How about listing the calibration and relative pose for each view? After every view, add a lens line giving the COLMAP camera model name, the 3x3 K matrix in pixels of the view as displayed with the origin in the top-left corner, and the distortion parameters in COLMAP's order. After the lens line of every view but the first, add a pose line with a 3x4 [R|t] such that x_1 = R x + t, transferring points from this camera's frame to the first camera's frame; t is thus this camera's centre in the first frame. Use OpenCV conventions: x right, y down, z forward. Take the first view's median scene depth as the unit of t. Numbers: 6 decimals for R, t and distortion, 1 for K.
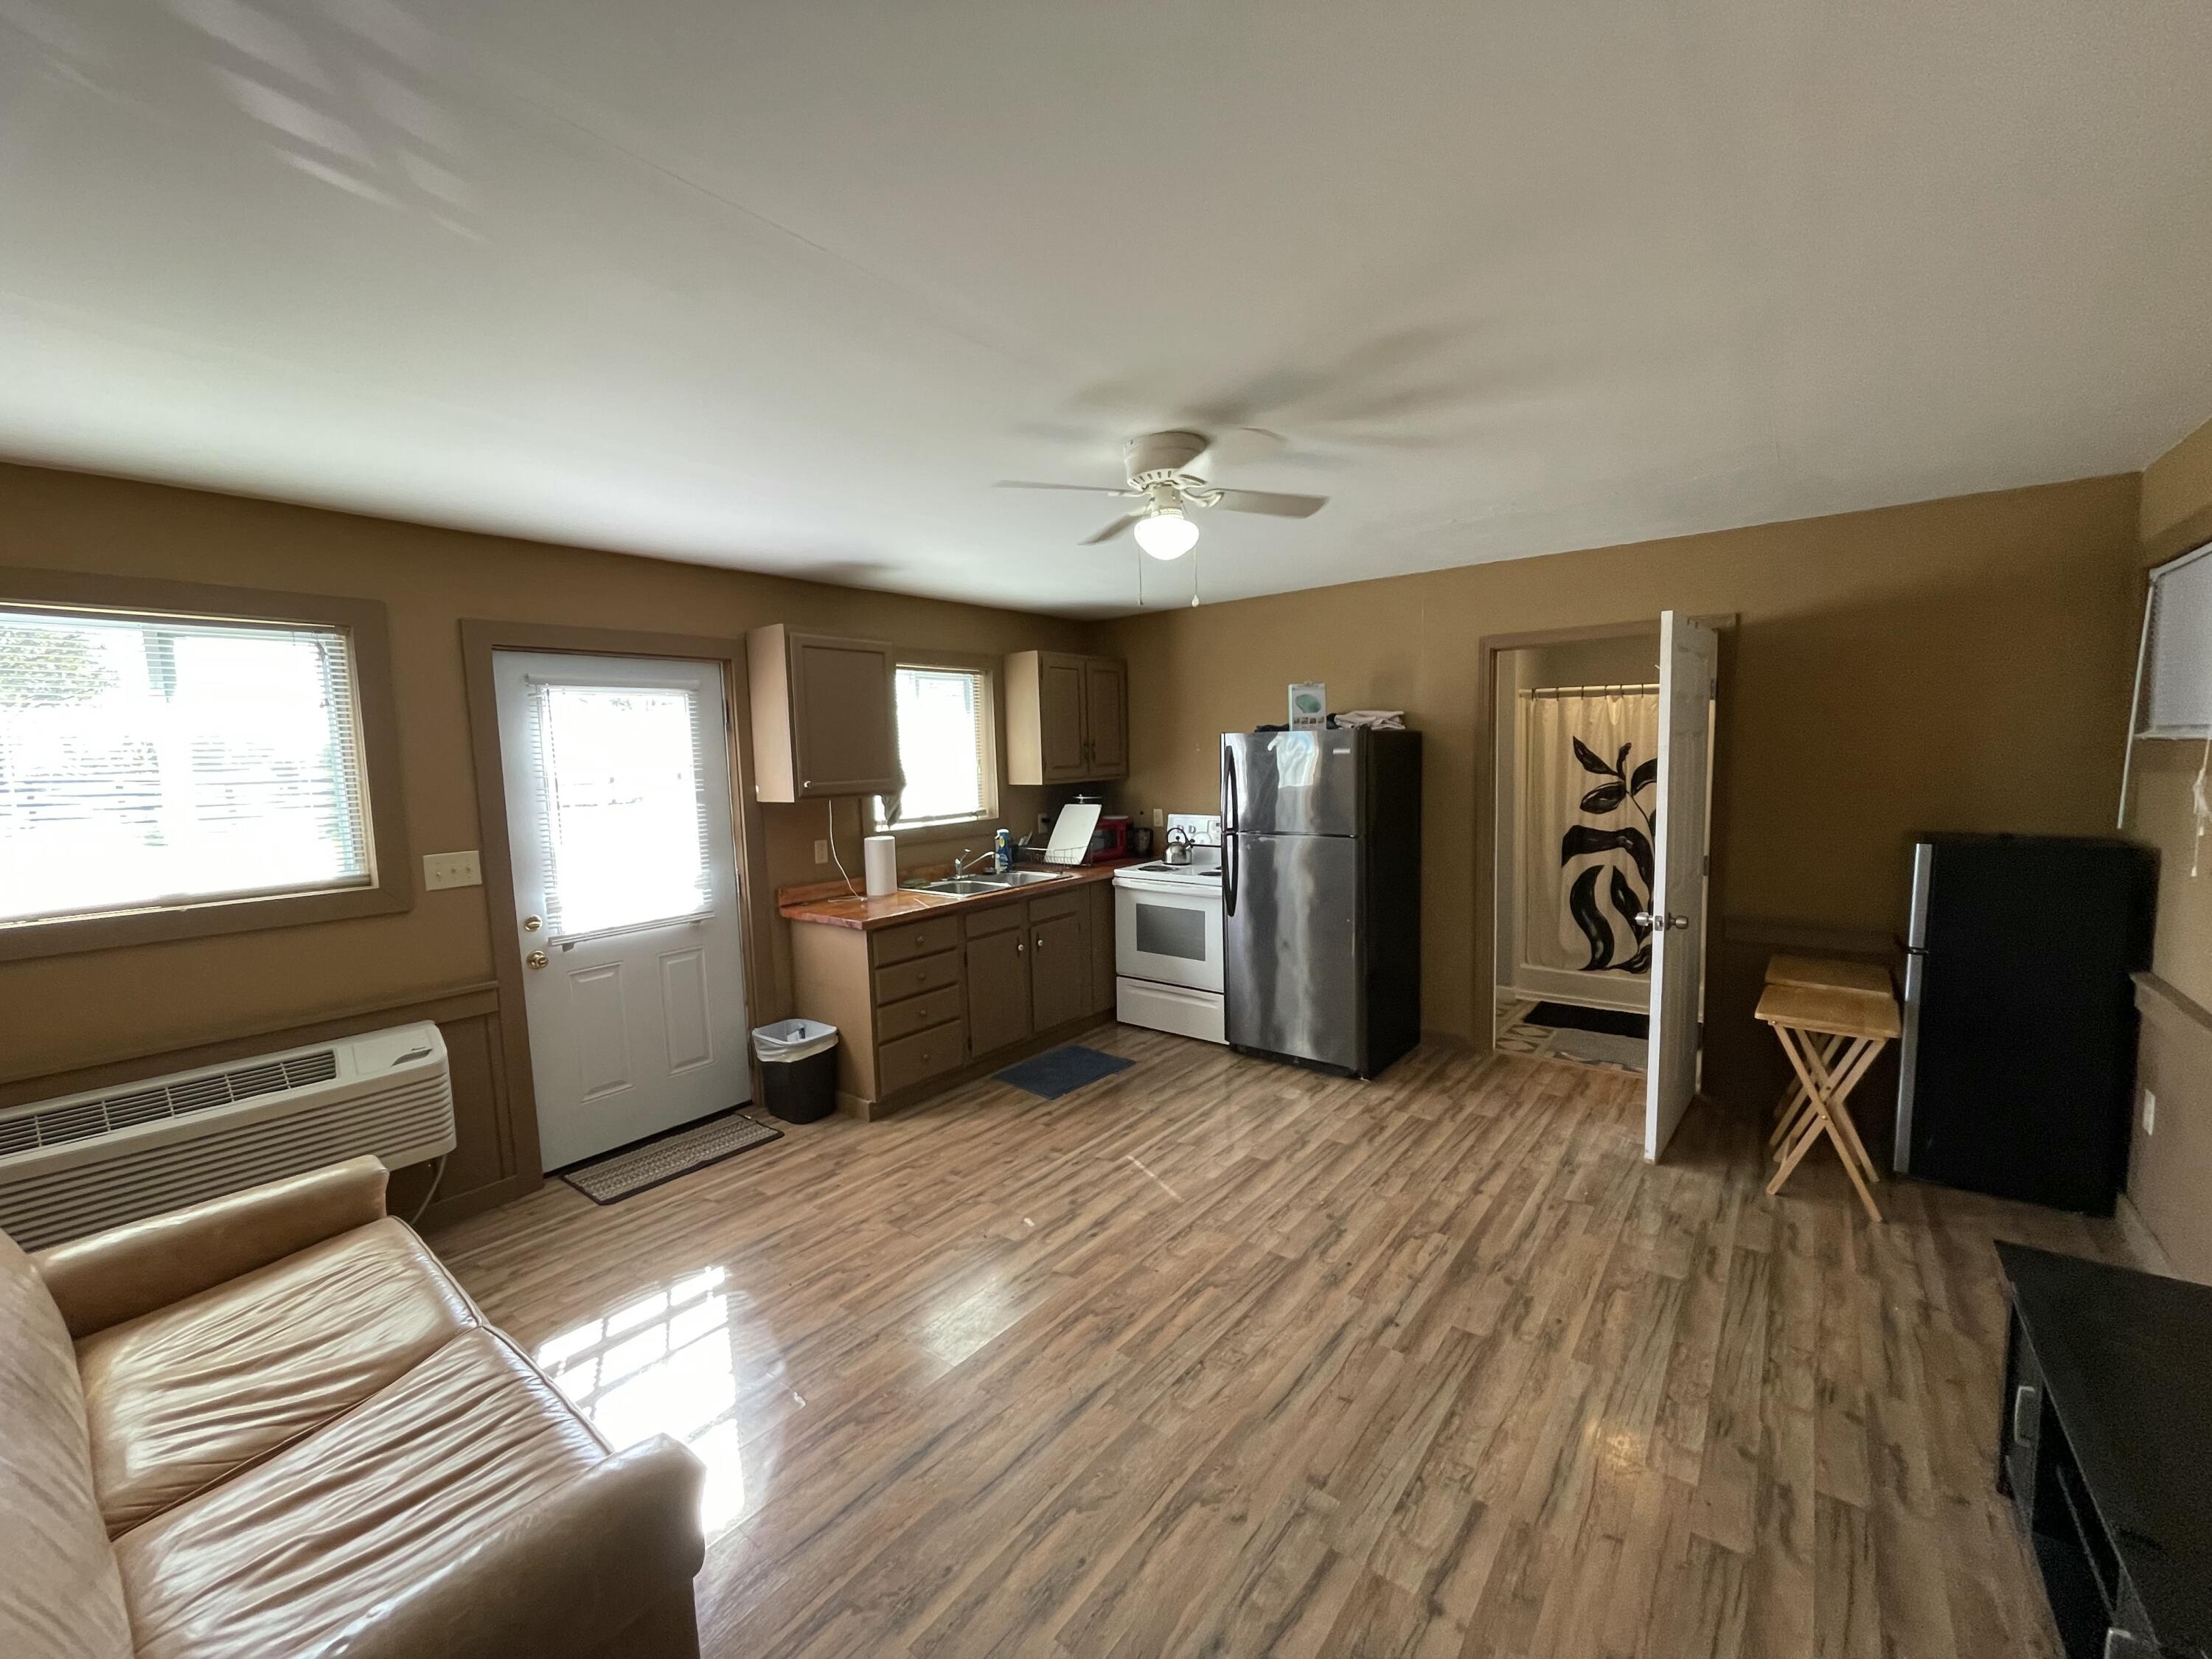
lens RADIAL K [[910.0, 0, 1086.6], [0, 910.0, 832.8], [0, 0, 1]] dist [-0.002042, 0.002632]
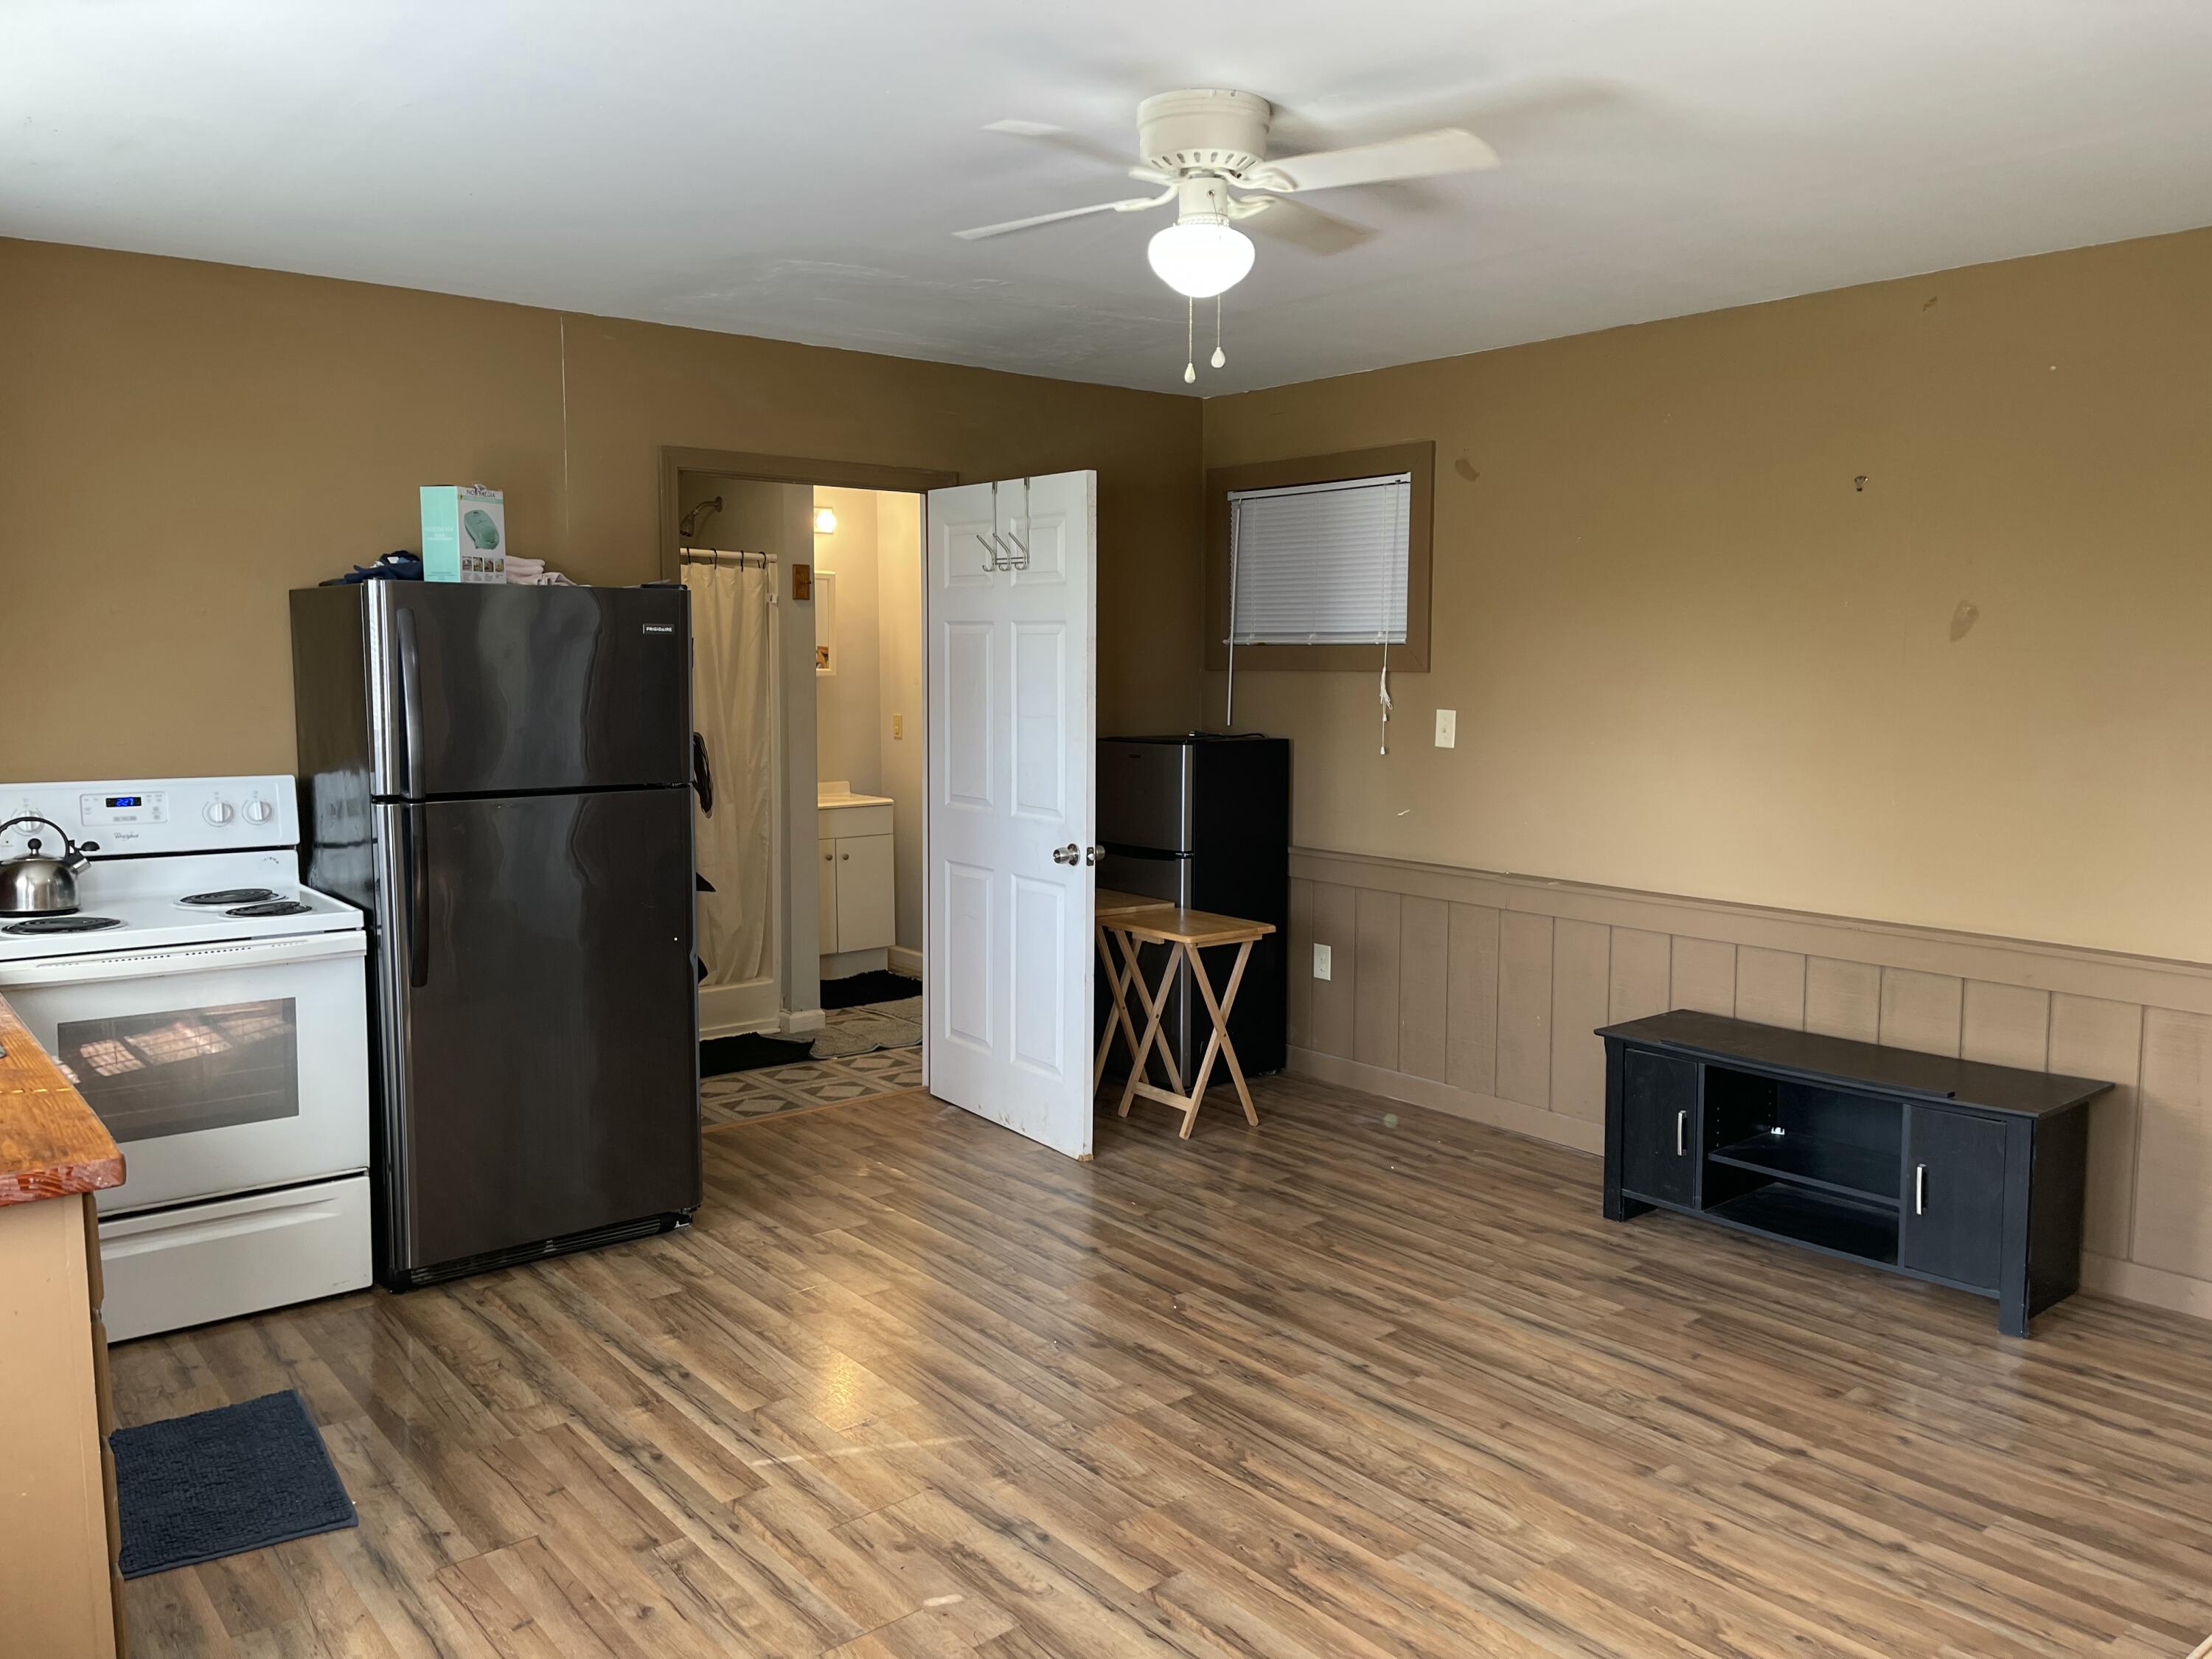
lens RADIAL K [[1690.6, 0, 1116.7], [0, 1690.6, 821.2], [0, 0, 1]] dist [0.049210, -0.042675]
pose [[0.201083, -0.074515, 0.976736, -0.919672], [0.076620, 0.995244, 0.060153, -0.022353], [-0.976573, 0.062742, 0.205836, 0.744699]]
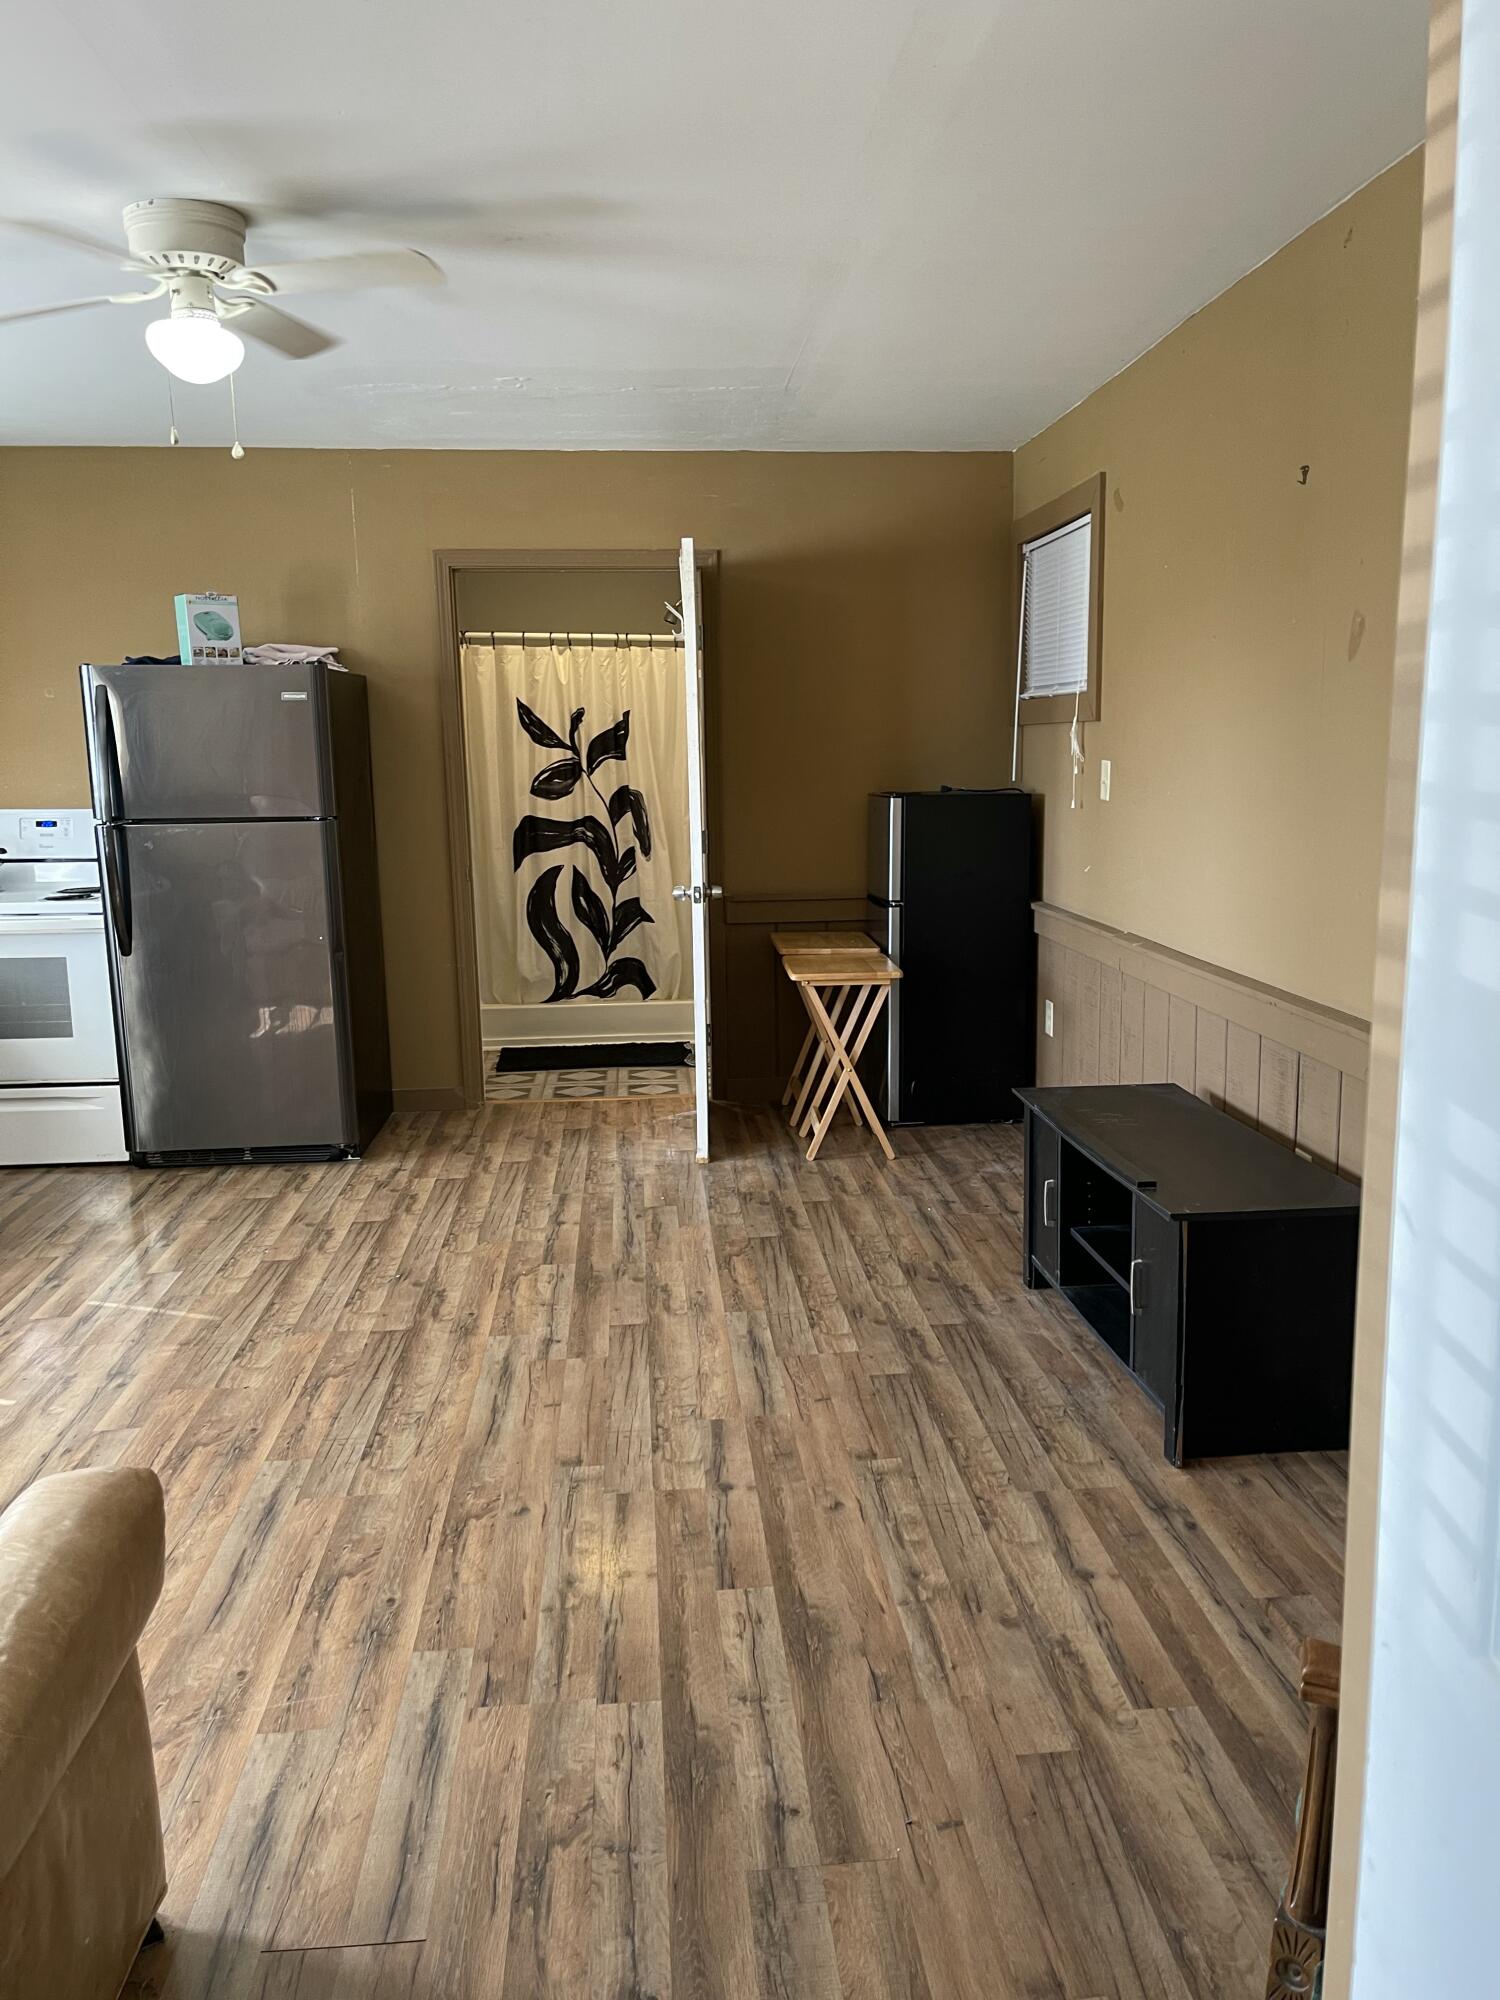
lens RADIAL K [[1528.5, 0, 775.4], [0, 1528.5, 1009.5], [0, 0, 1]] dist [0.049210, -0.042675]
pose [[0.718084, -0.106547, 0.687752, -0.409696], [0.058379, 0.993950, 0.093030, 0.085791], [-0.693503, -0.026653, 0.719960, -0.161798]]
